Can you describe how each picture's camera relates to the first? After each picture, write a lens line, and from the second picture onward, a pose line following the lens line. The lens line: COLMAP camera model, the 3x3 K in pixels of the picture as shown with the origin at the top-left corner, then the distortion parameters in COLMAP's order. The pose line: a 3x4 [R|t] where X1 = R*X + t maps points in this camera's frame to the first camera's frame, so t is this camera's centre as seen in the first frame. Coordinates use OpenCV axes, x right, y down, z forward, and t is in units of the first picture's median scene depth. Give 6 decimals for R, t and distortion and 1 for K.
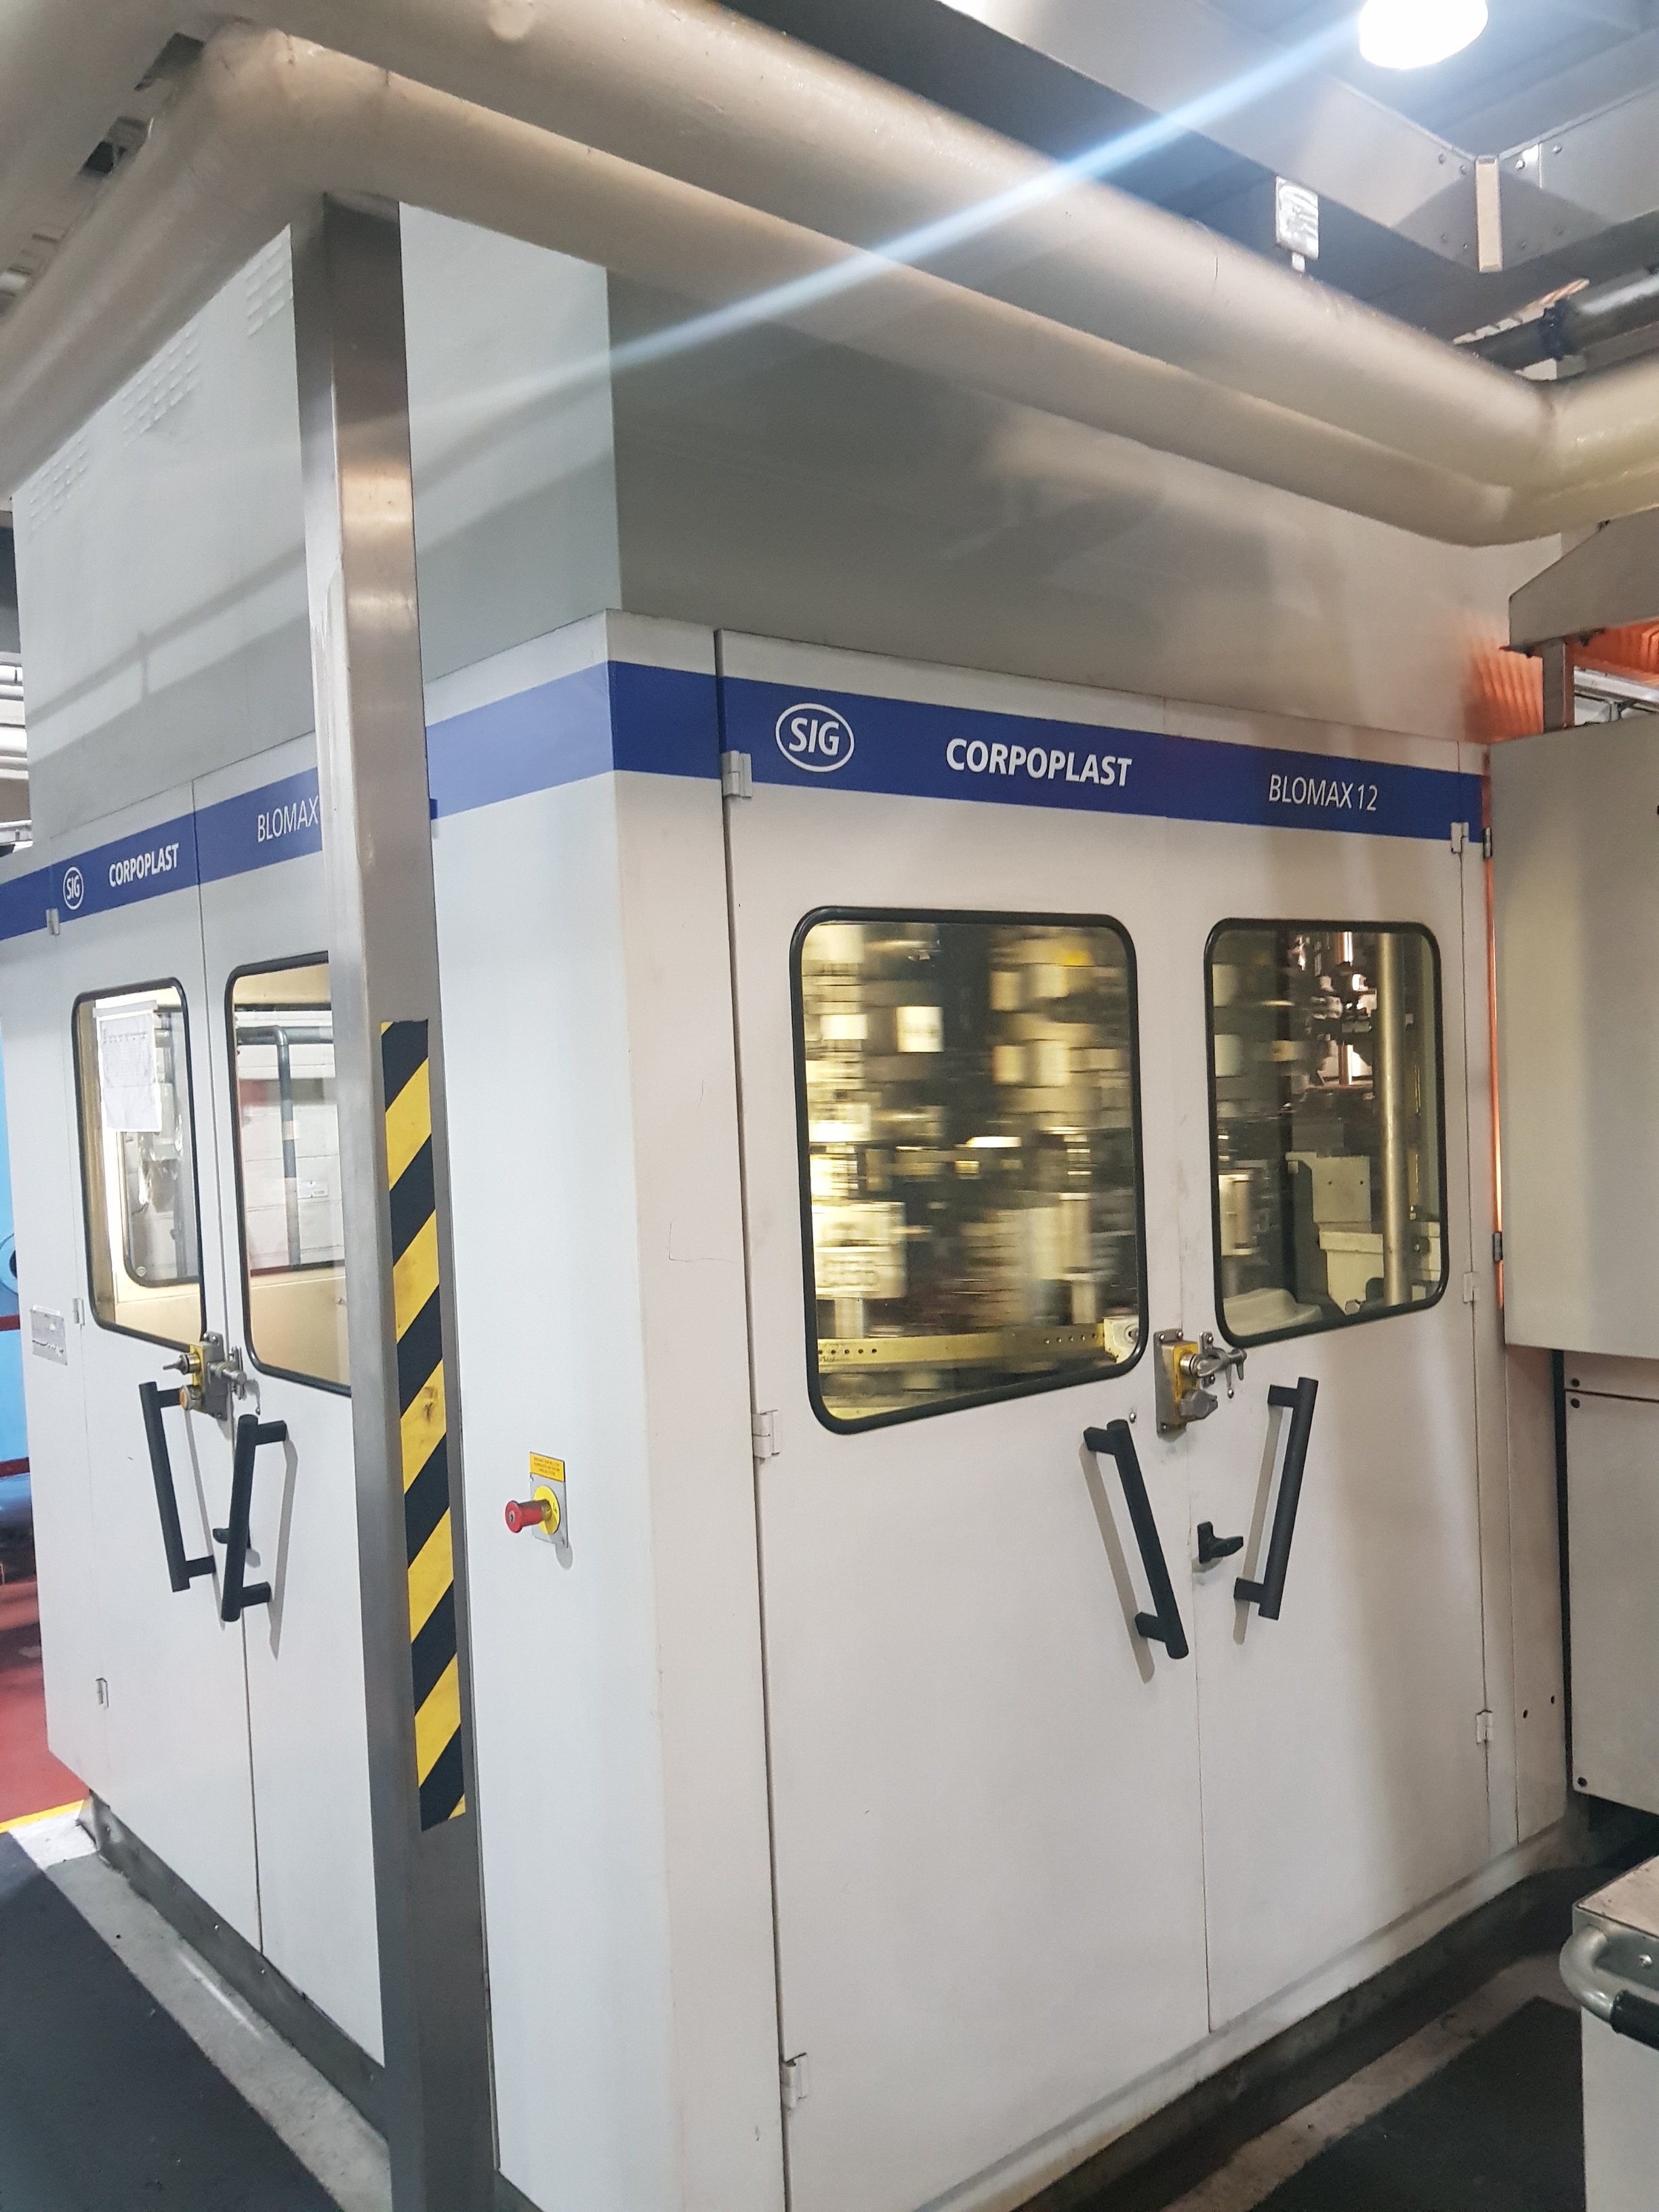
lens RADIAL K [[1742.8, 0, 835.3], [0, 1742.8, 1105.4], [0, 0, 1]] dist [0.059739, -0.103536]
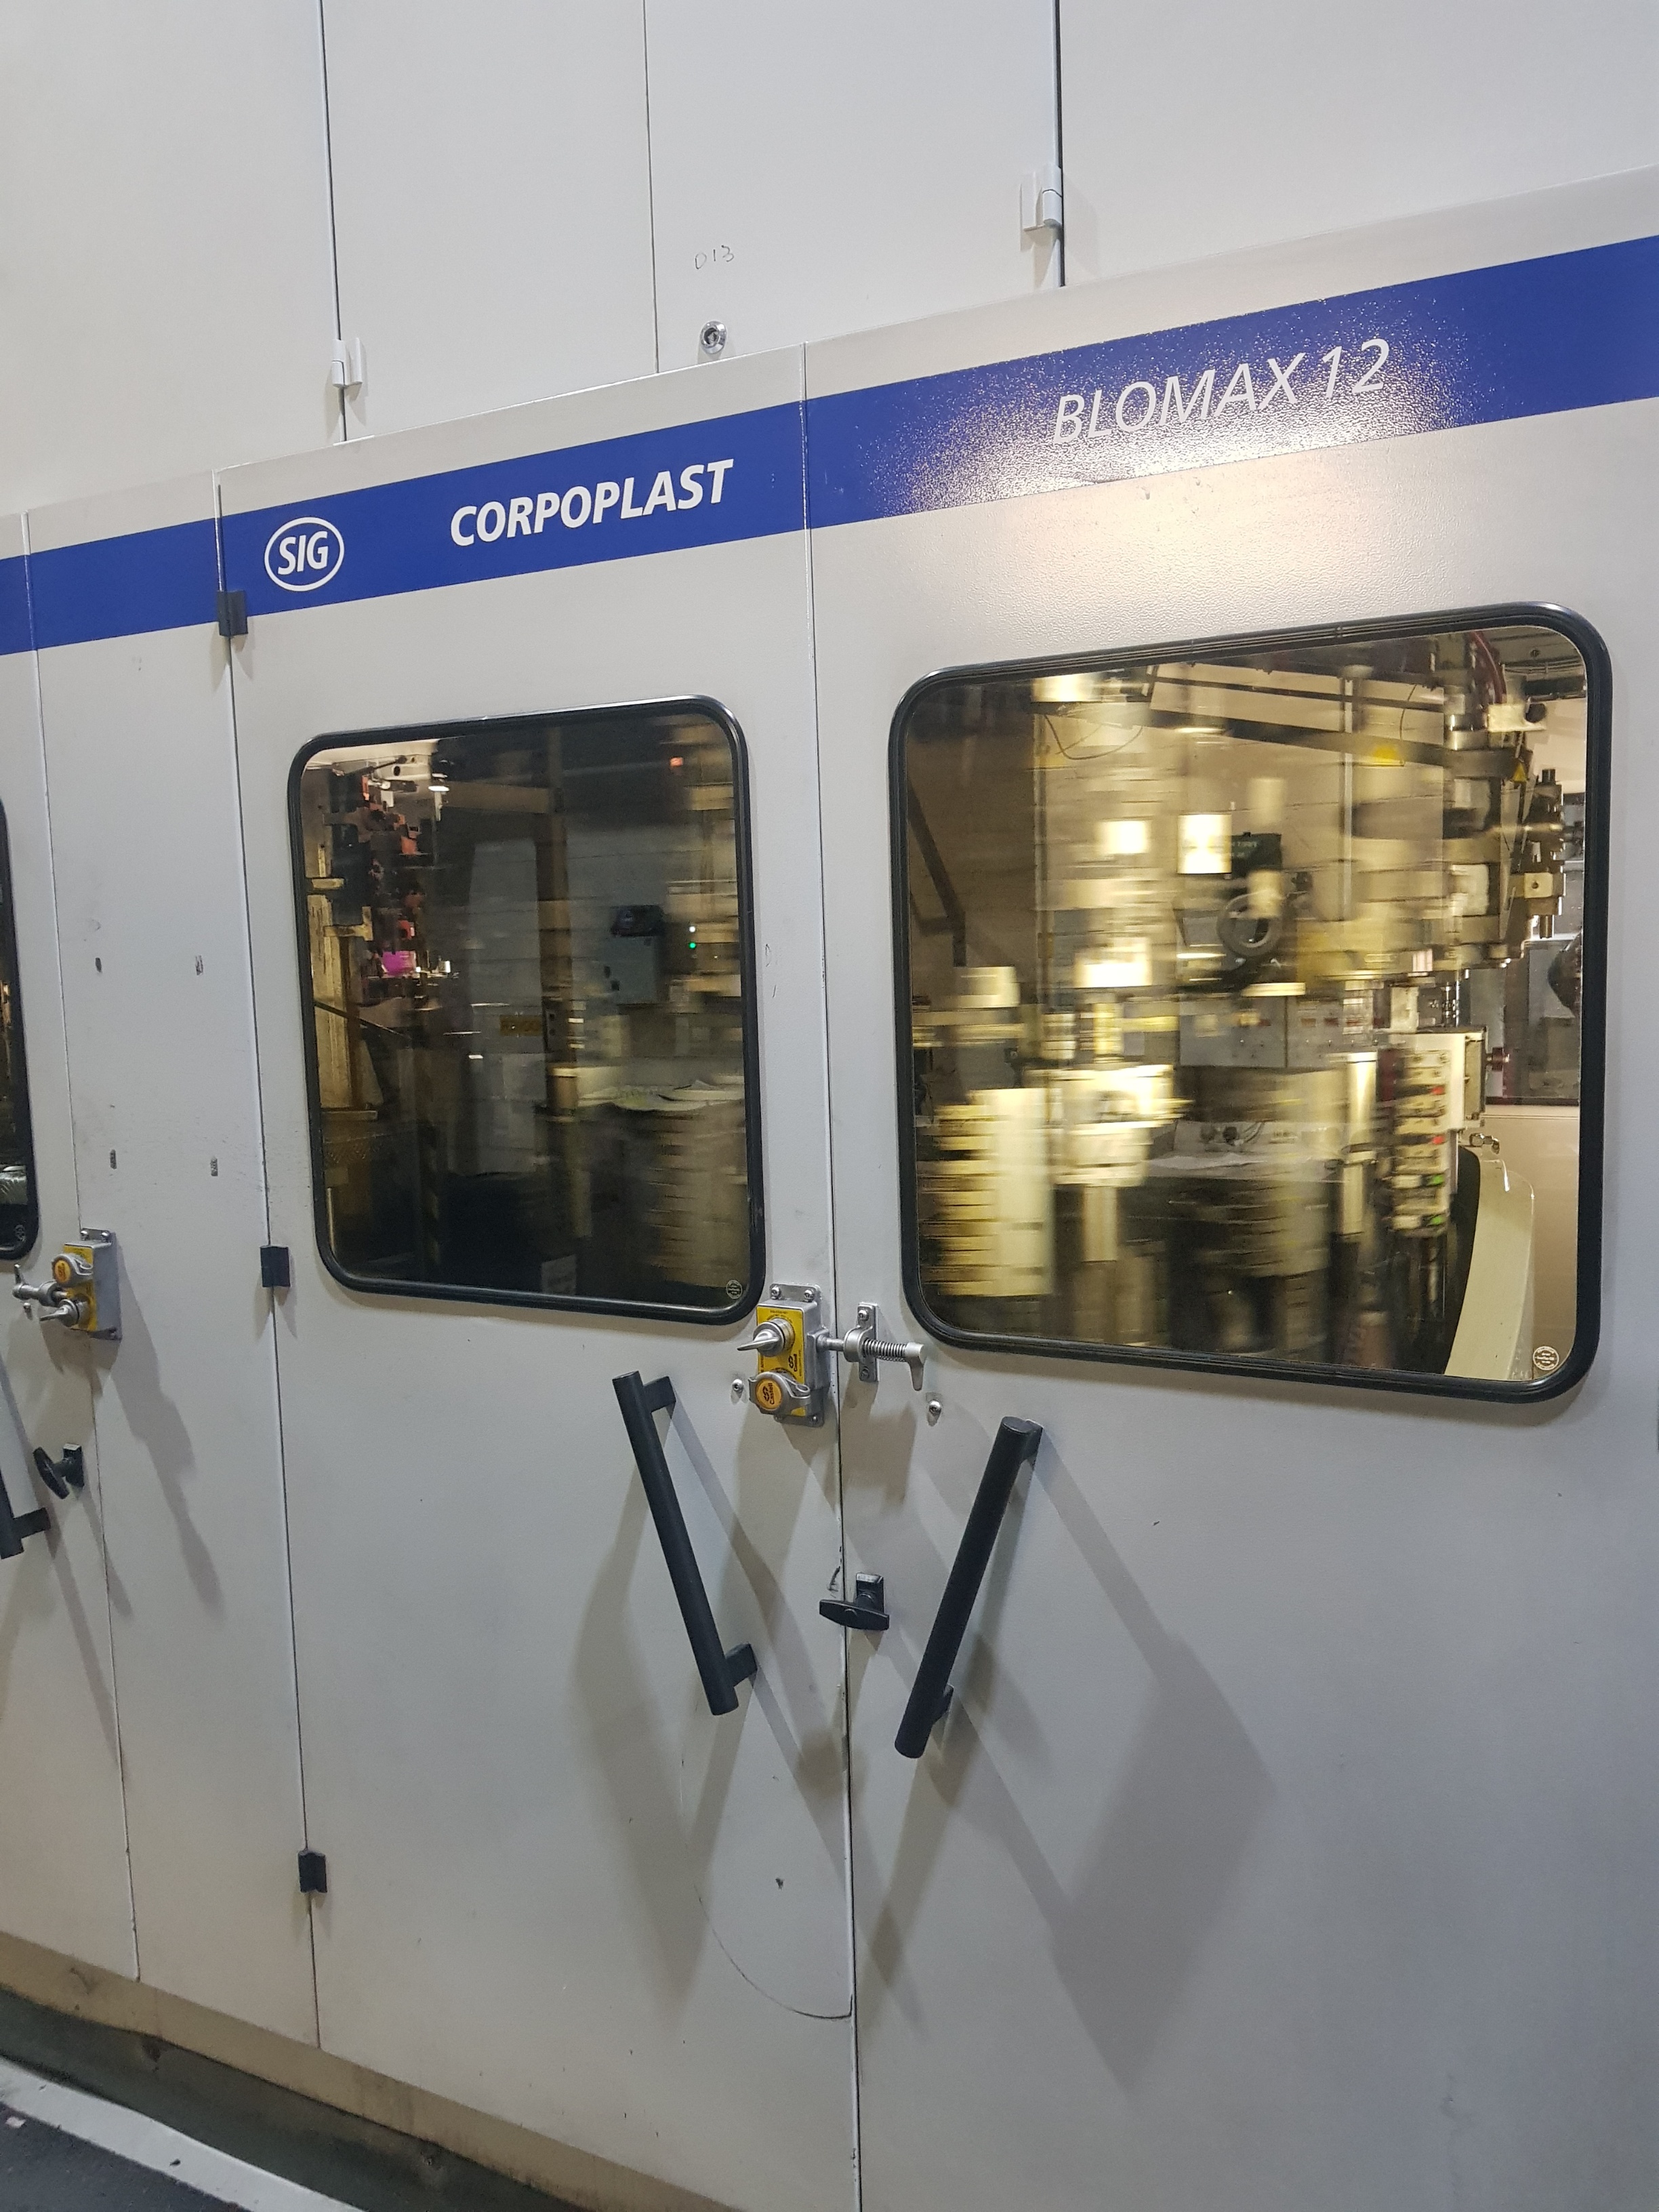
lens RADIAL K [[1742.8, 0, 831.8], [0, 1742.8, 1112.0], [0, 0, 1]] dist [0.059739, -0.103536]
pose [[0.406808, 0.109360, -0.906944, 0.911464], [-0.000992, 0.992861, 0.119274, -0.021844], [0.913513, -0.047622, 0.404012, 0.784463]]
